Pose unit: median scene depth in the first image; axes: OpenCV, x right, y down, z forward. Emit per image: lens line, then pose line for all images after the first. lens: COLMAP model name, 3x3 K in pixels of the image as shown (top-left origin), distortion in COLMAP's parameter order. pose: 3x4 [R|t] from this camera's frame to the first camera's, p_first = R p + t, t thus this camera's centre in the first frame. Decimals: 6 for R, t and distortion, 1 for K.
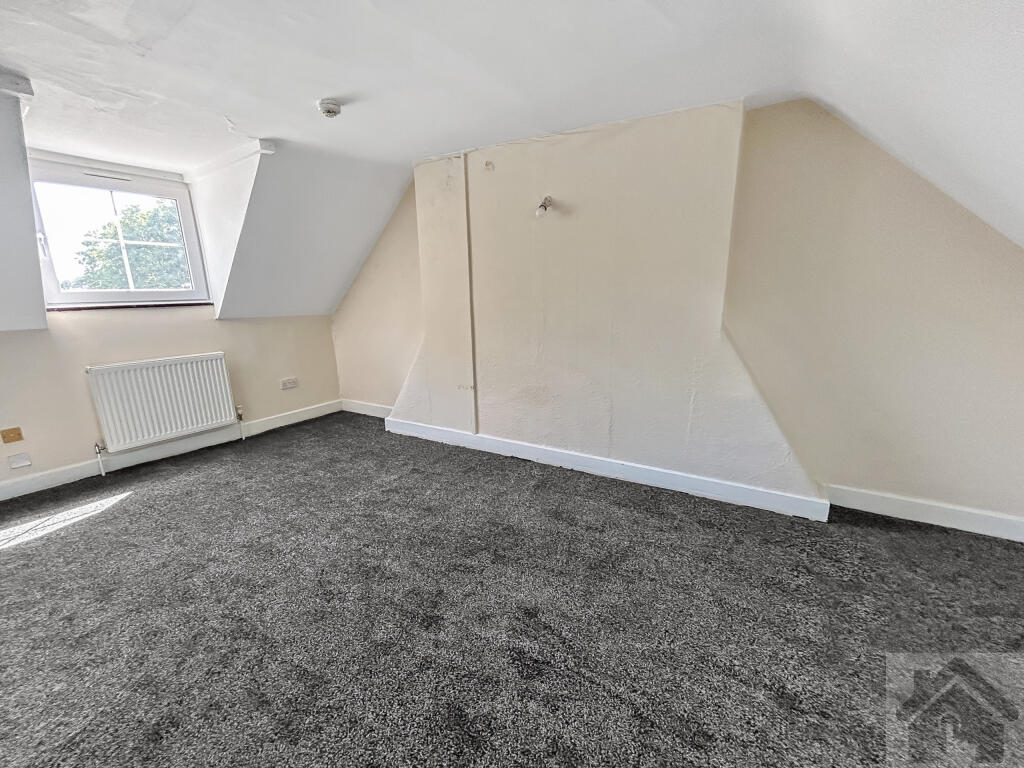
lens RADIAL K [[410.6, 0, 513.1], [0, 410.6, 385.3], [0, 0, 1]] dist [-0.012862, -0.001793]
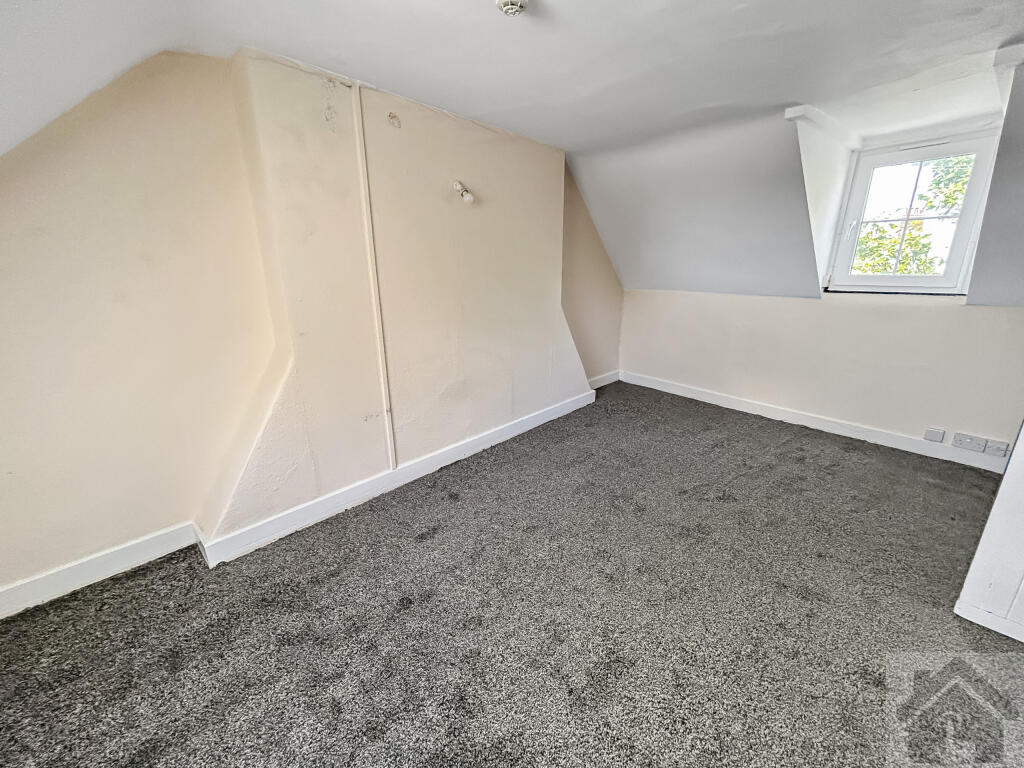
lens RADIAL K [[410.6, 0, 512.8], [0, 410.6, 383.7], [0, 0, 1]] dist [-0.012862, -0.001793]
pose [[0.248681, -0.257727, 0.933667, -0.820152], [0.223244, 0.953247, 0.203671, -0.161333], [-0.942507, 0.157787, 0.294591, 0.616358]]
